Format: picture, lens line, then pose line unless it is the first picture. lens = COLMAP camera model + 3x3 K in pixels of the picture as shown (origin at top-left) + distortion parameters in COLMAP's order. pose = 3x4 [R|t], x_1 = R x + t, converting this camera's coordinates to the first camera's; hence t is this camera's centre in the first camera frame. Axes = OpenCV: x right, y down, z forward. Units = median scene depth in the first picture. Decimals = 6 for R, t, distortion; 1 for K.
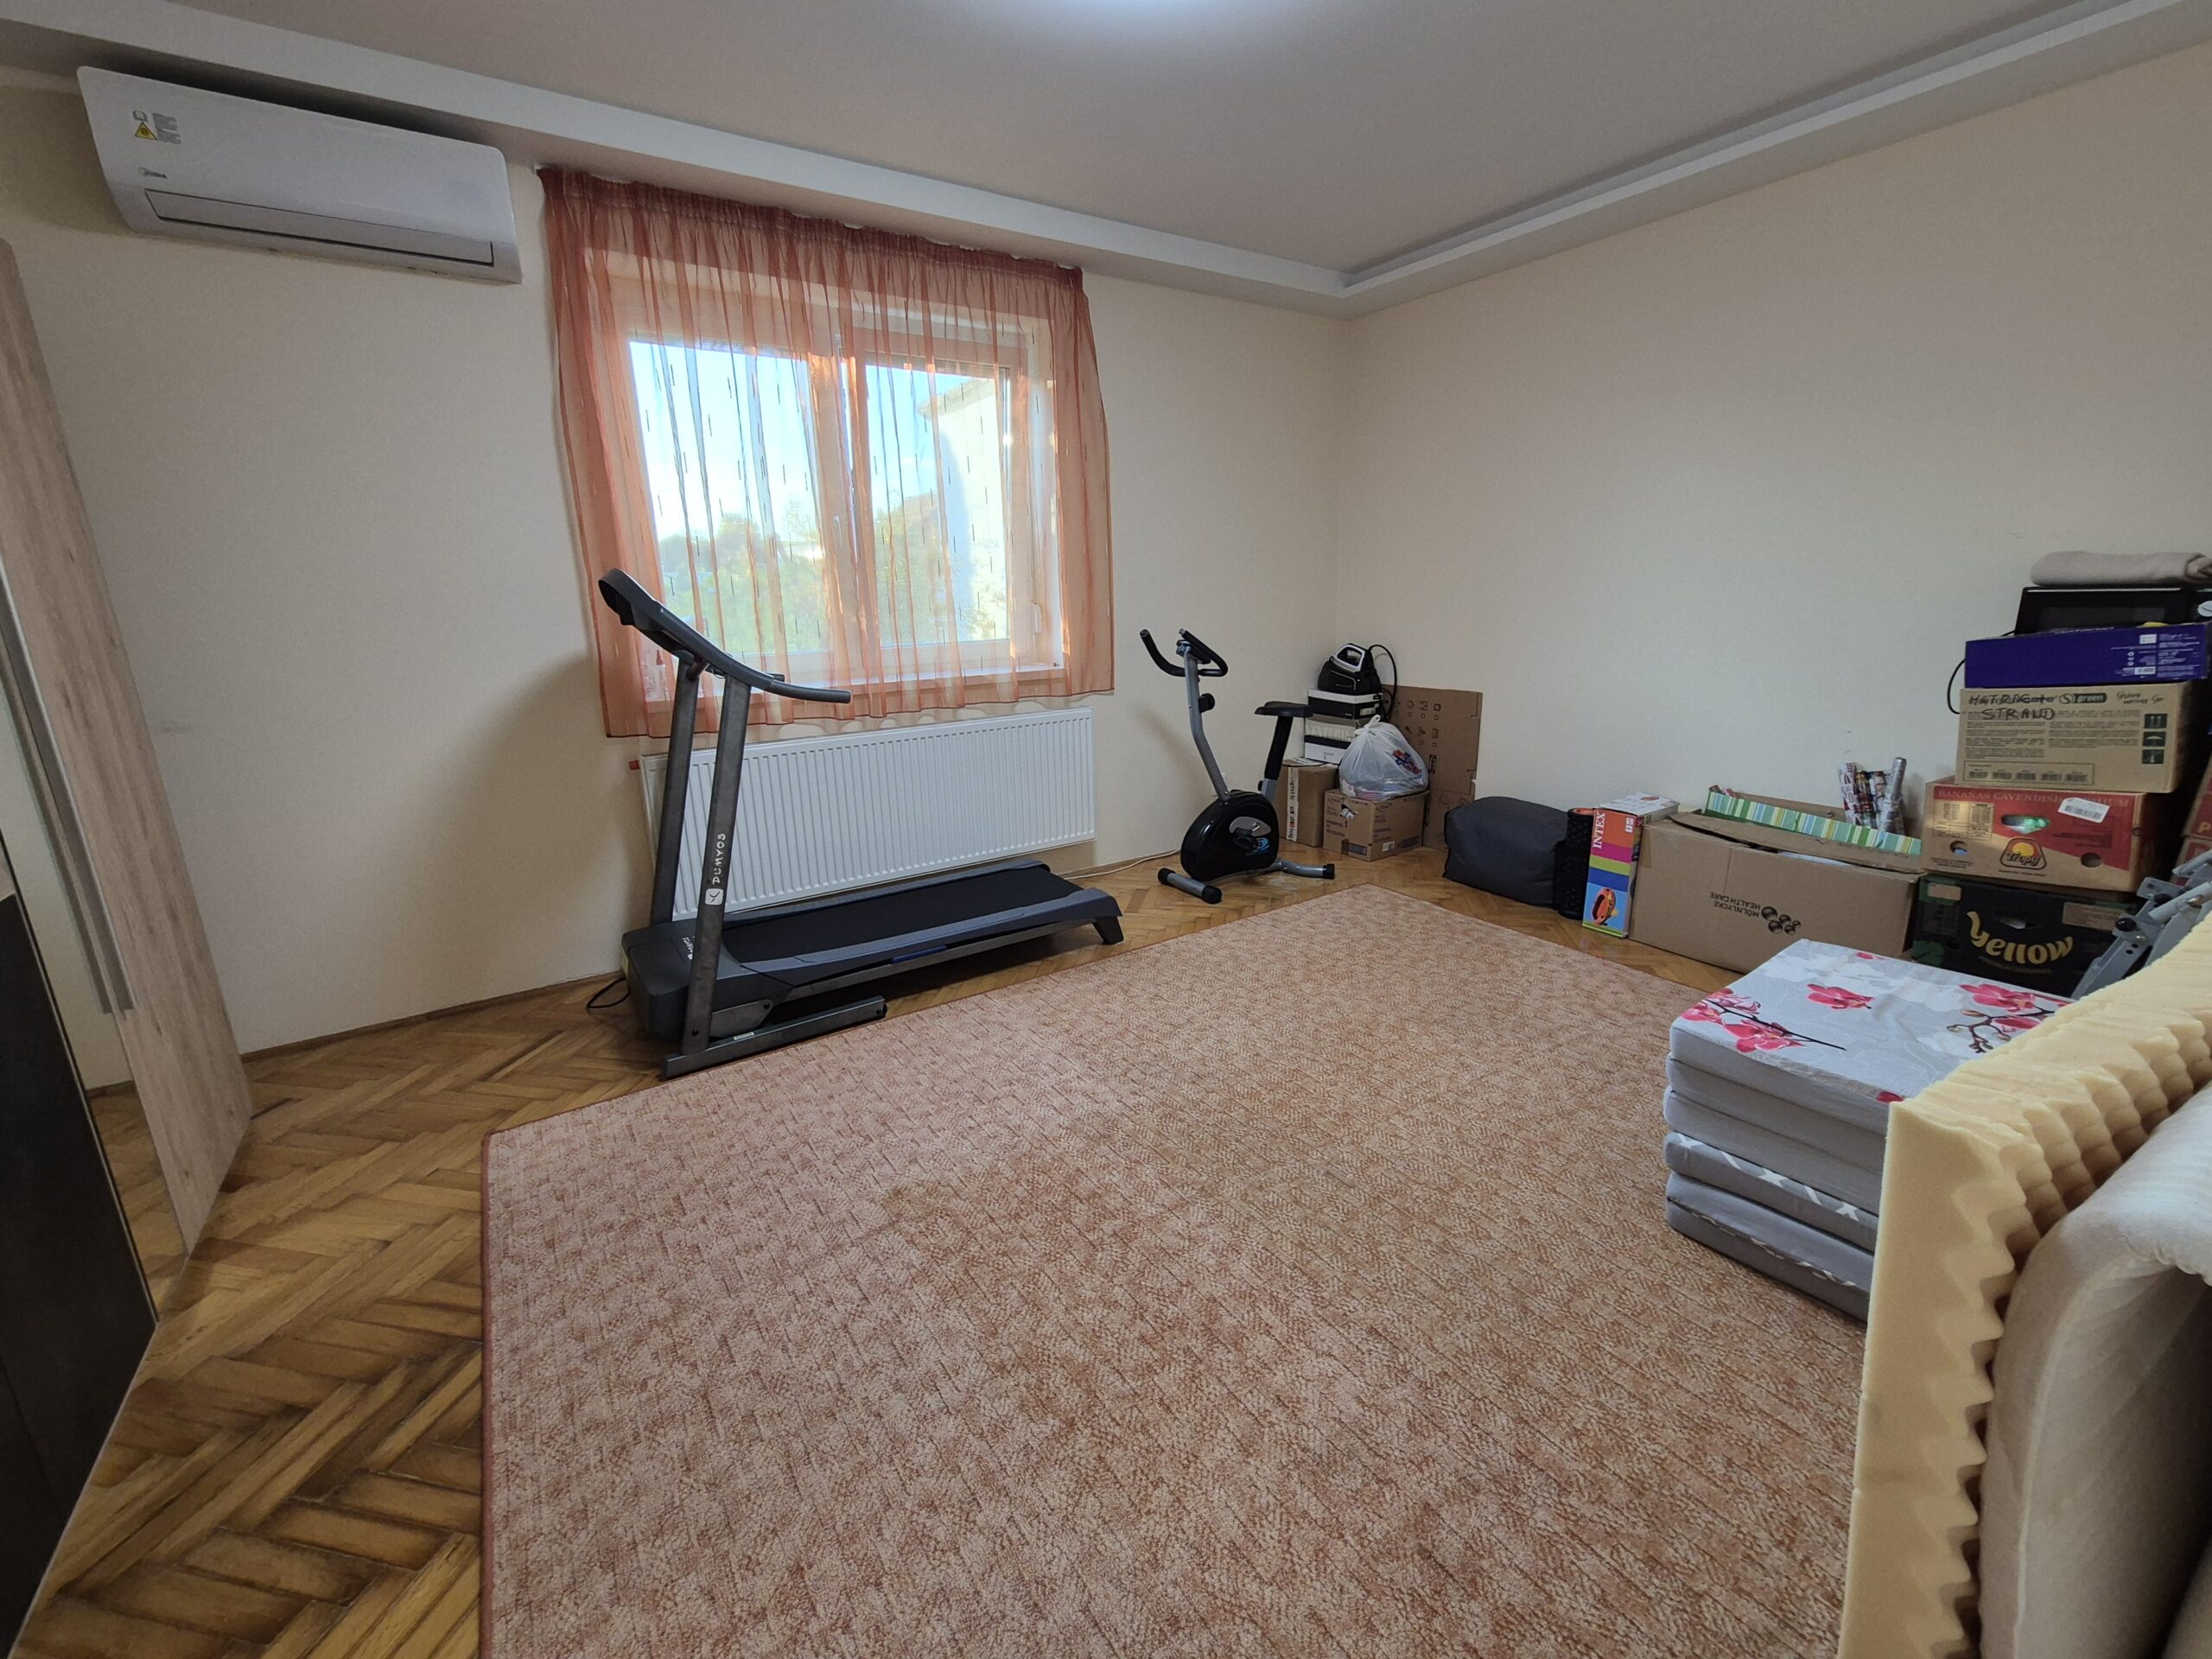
lens RADIAL K [[905.8, 0, 1107.2], [0, 905.8, 805.8], [0, 0, 1]] dist [-0.000643, -0.000365]
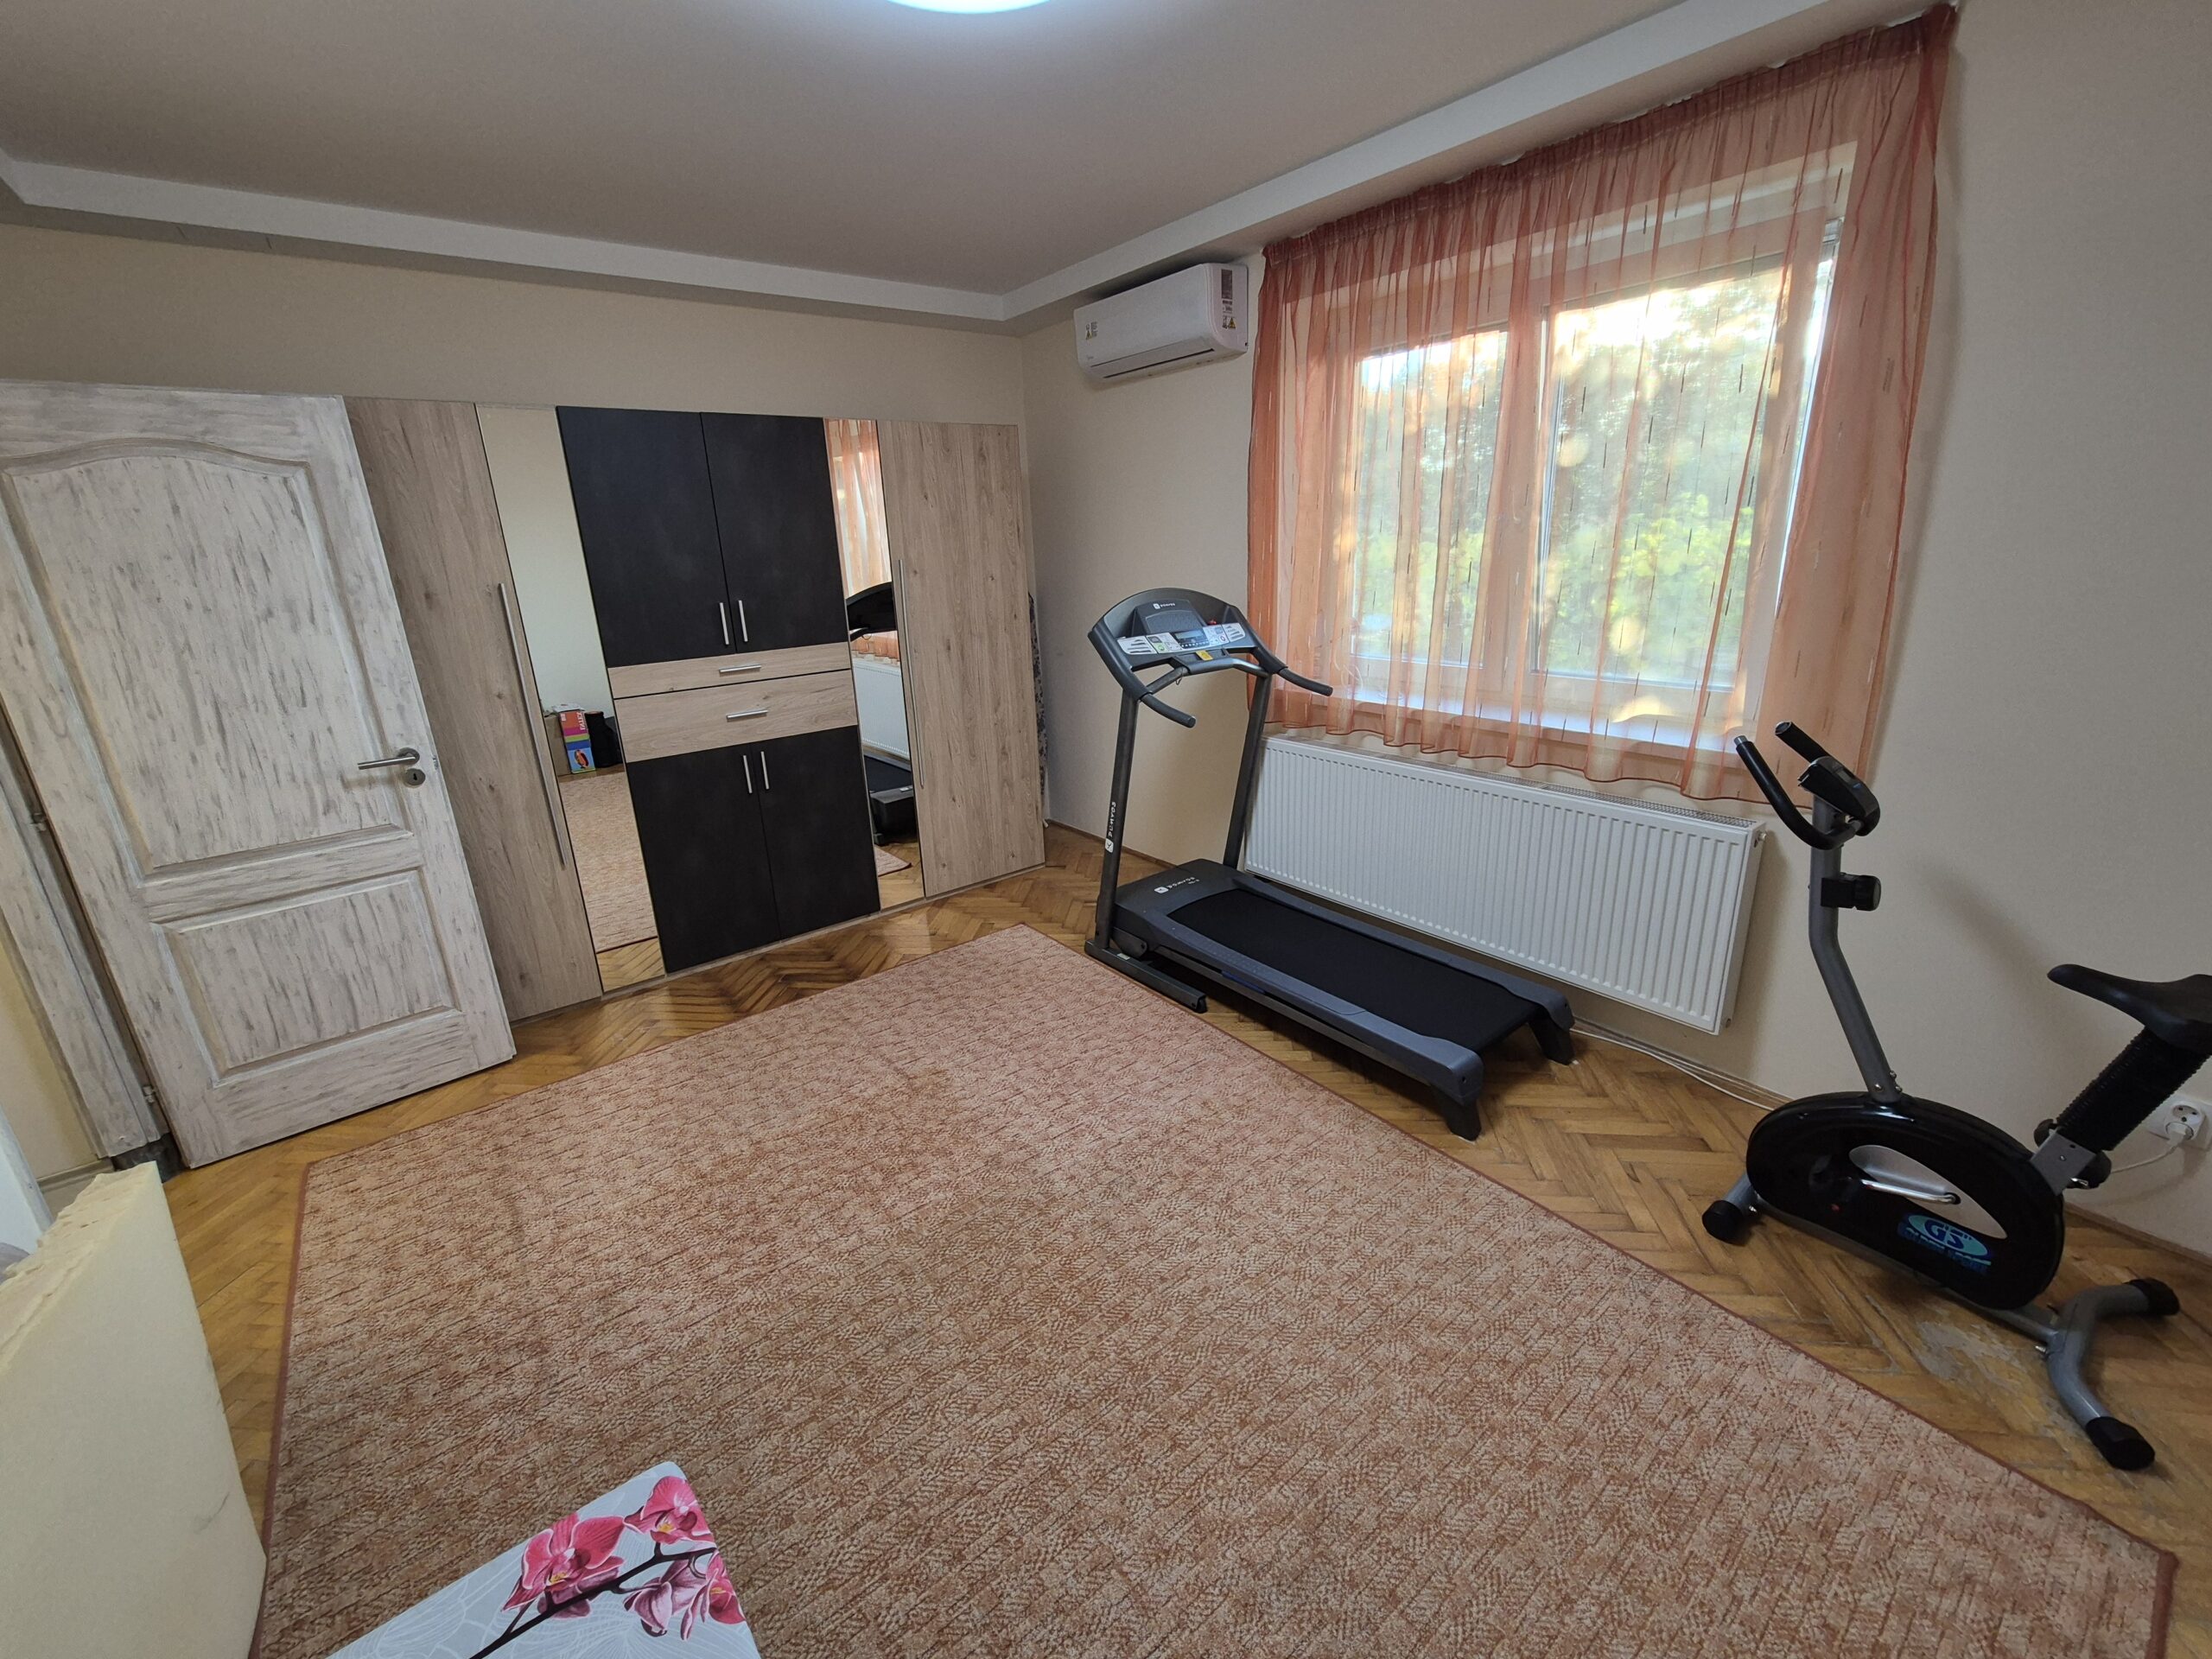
lens RADIAL K [[905.8, 0, 1107.2], [0, 905.8, 805.8], [0, 0, 1]] dist [-0.000643, -0.000365]
pose [[0.080277, 0.305874, -0.948681, 0.828292], [-0.199457, 0.937433, 0.285370, -0.340838], [0.976613, 0.166313, 0.136263, 0.832174]]
